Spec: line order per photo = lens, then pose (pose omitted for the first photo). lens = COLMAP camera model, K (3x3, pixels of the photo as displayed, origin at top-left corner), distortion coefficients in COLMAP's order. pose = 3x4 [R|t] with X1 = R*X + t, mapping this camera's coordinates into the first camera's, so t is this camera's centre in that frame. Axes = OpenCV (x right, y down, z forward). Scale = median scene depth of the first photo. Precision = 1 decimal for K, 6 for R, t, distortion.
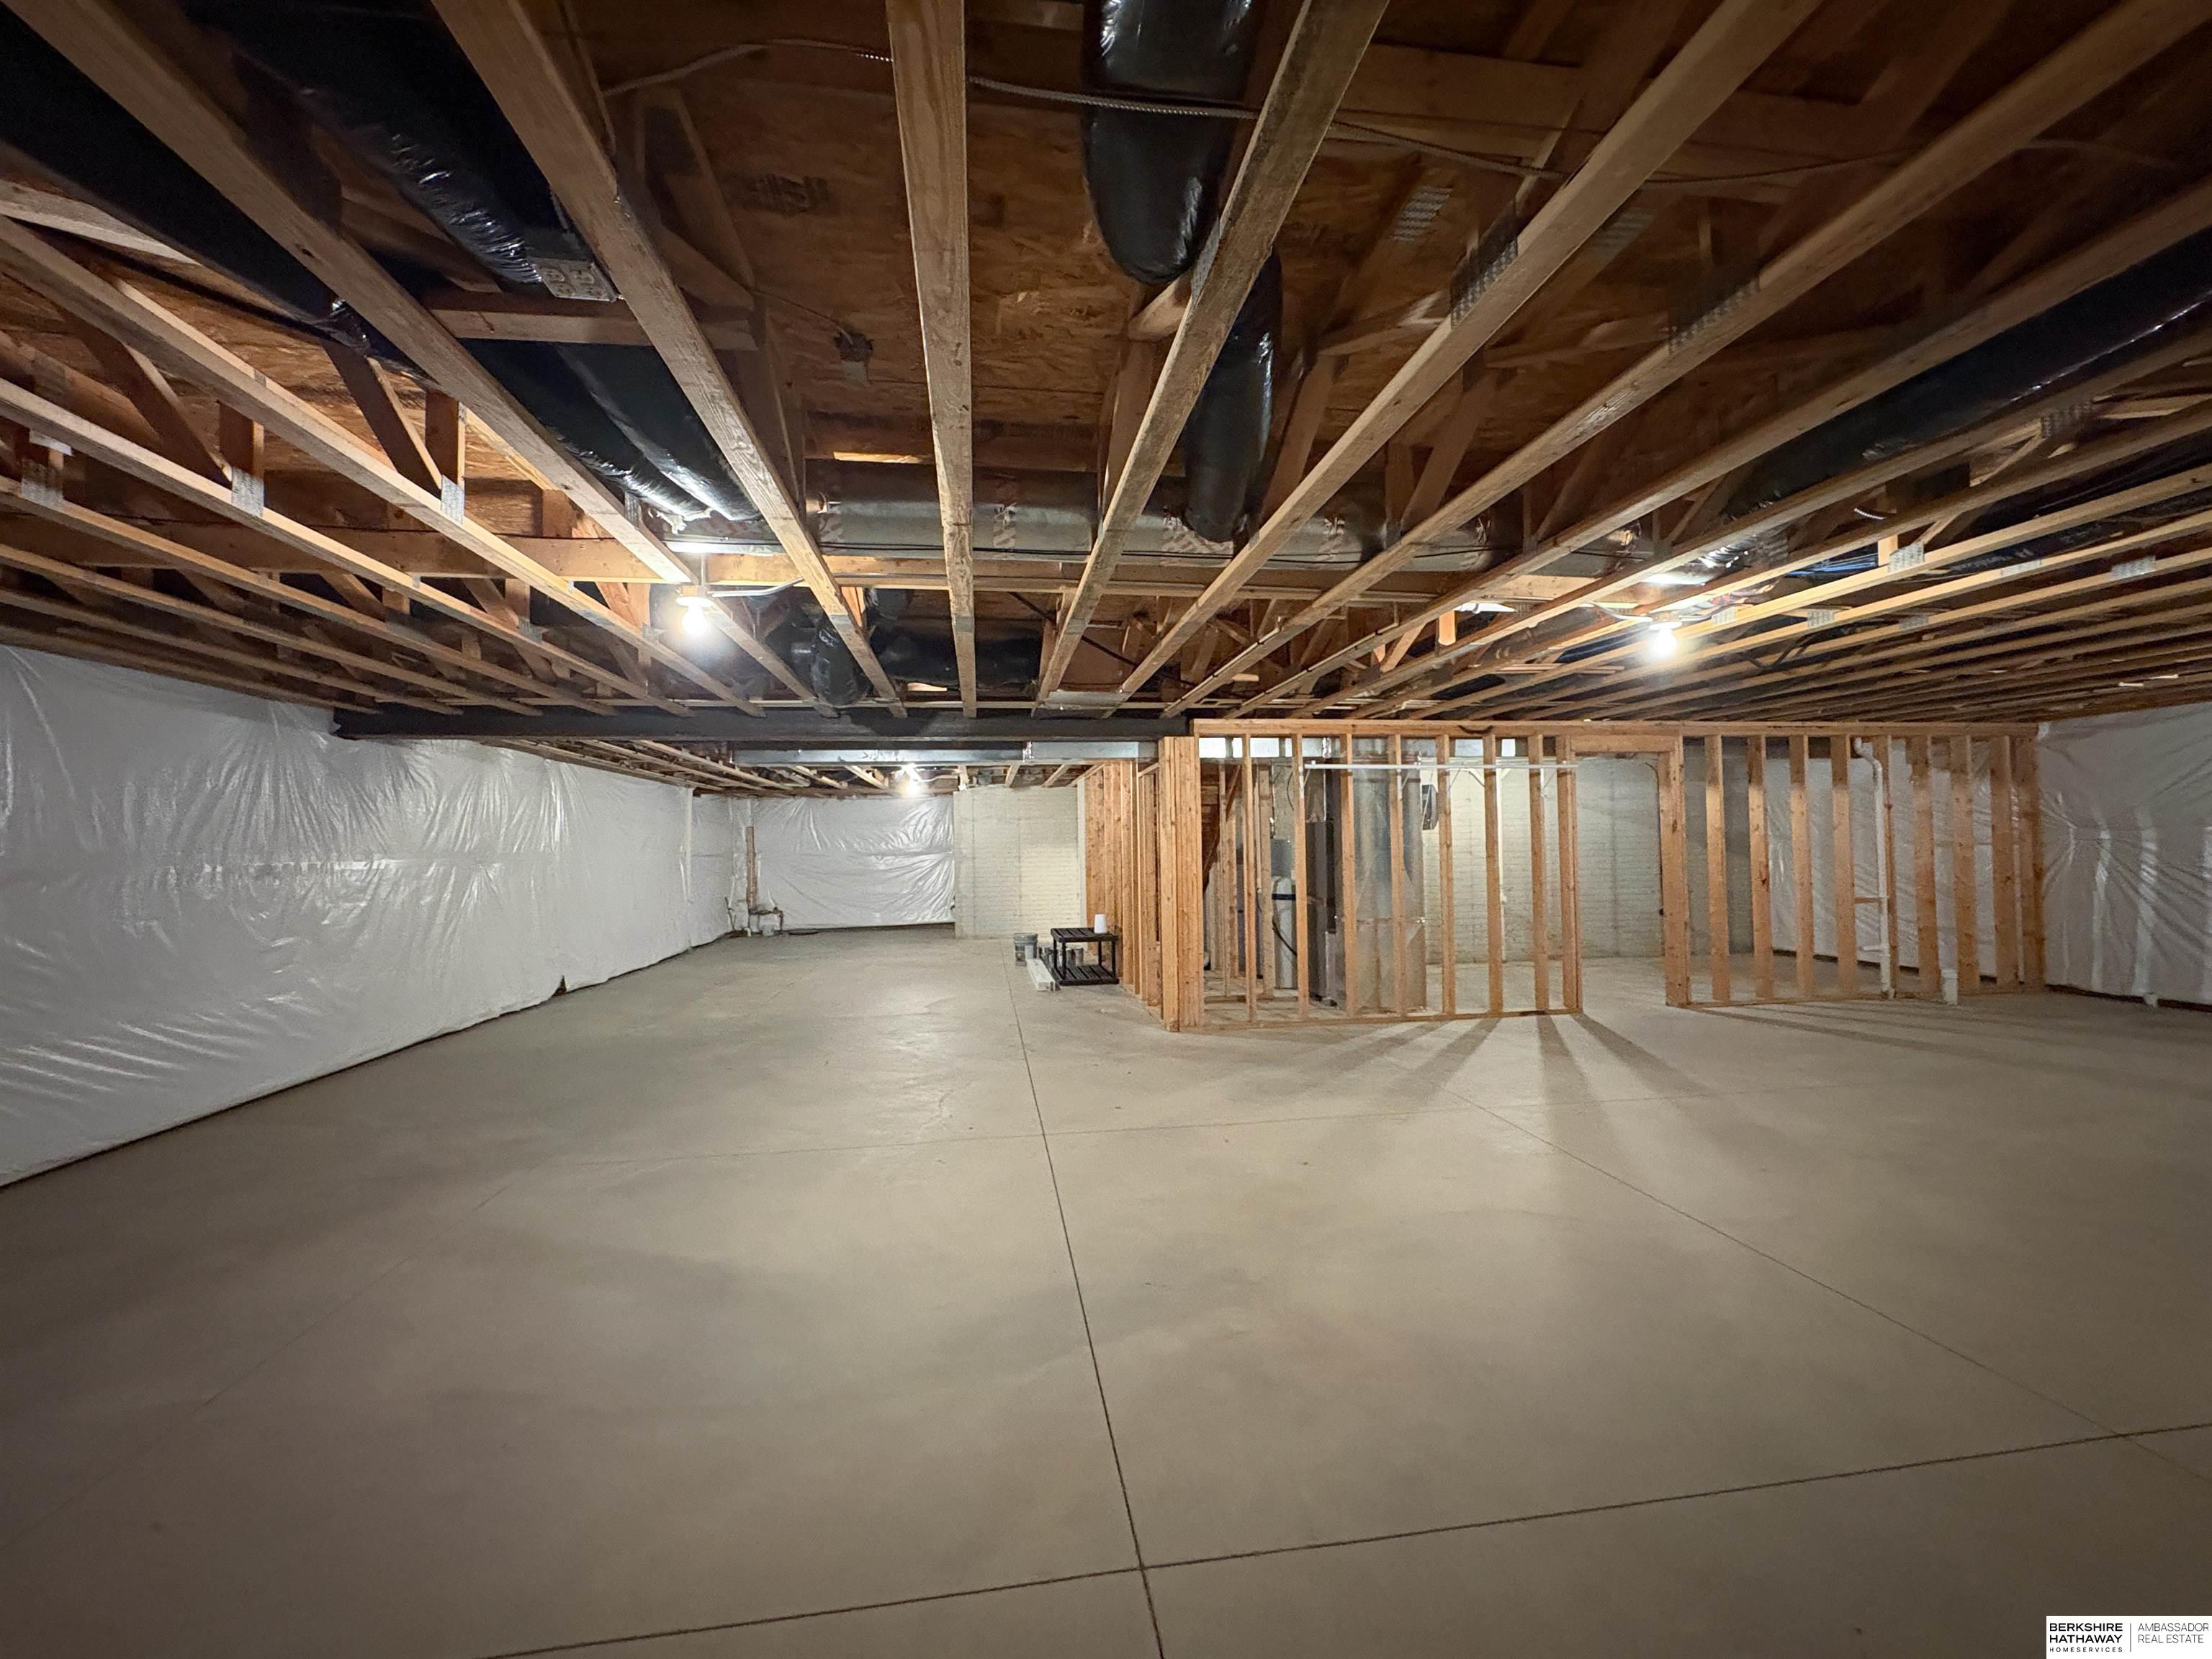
lens RADIAL K [[879.3, 0, 1105.8], [0, 879.3, 827.4], [0, 0, 1]] dist [-0.000735, -0.001224]
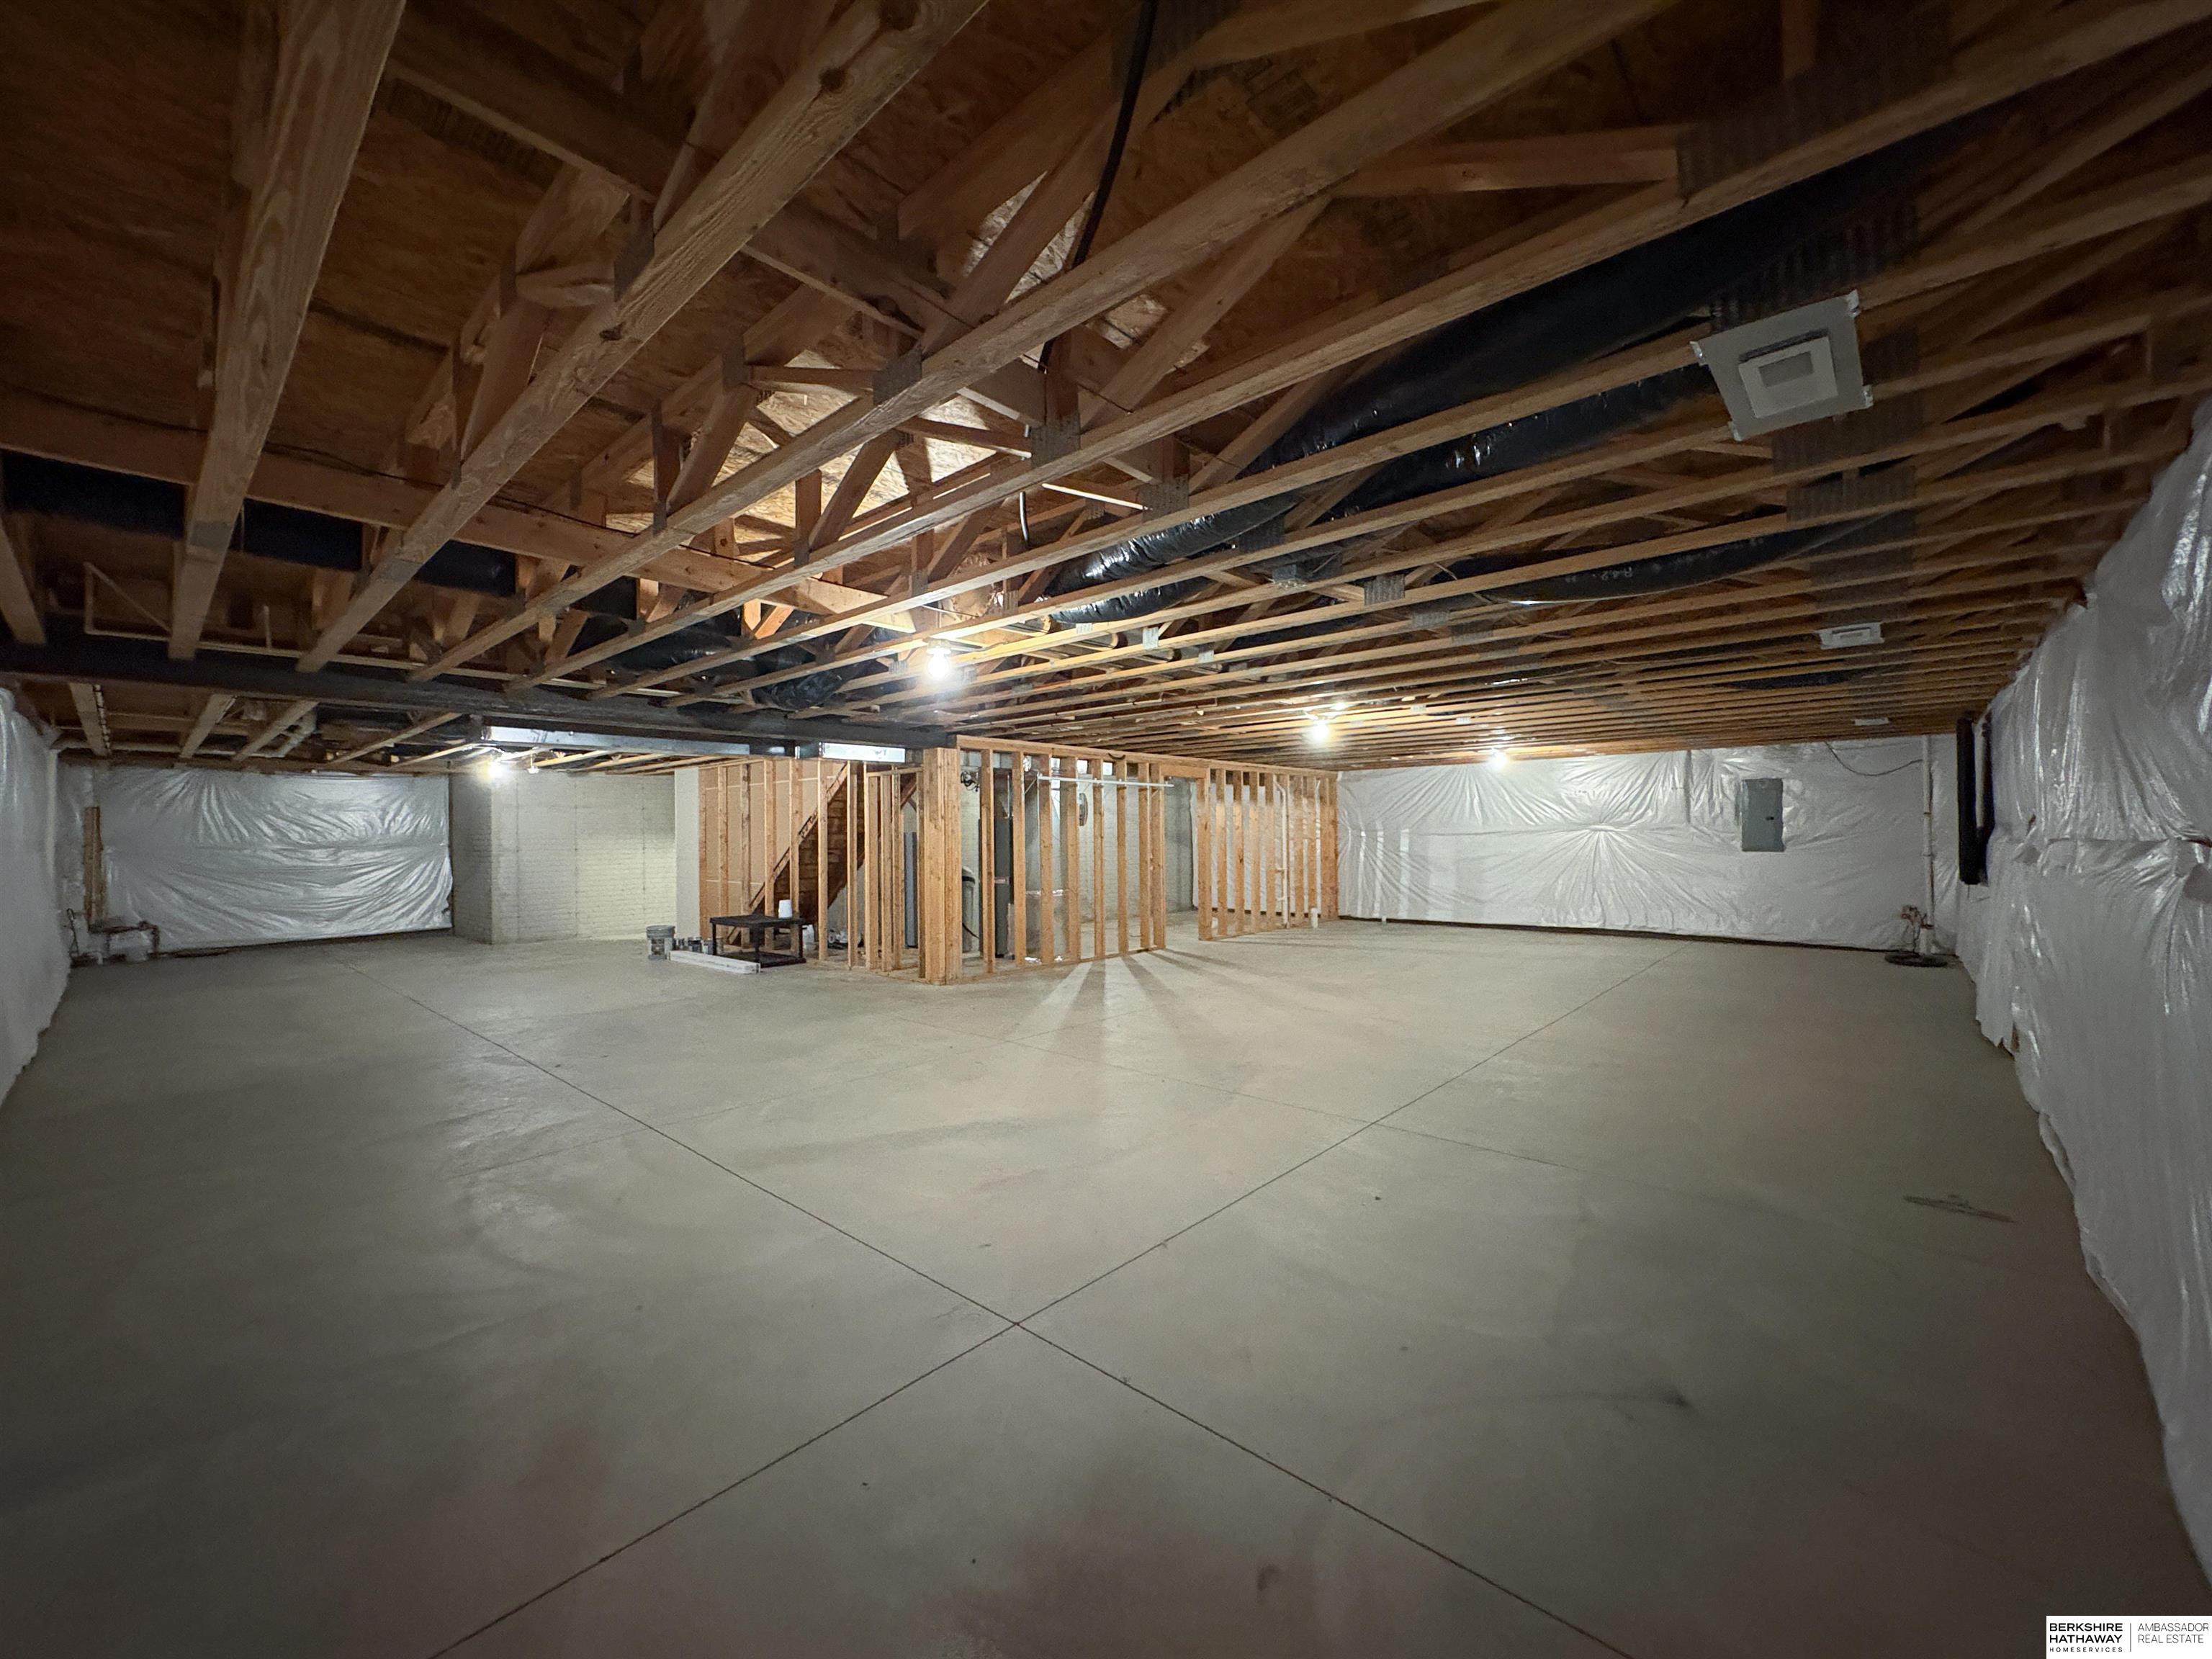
lens RADIAL K [[879.3, 0, 1068.7], [0, 879.3, 835.3], [0, 0, 1]] dist [-0.000735, -0.001224]
pose [[0.778173, 0.008130, 0.627997, -0.505827], [-0.015882, 0.999851, 0.006736, 0.008300], [-0.627849, -0.015216, 0.778187, -0.065925]]
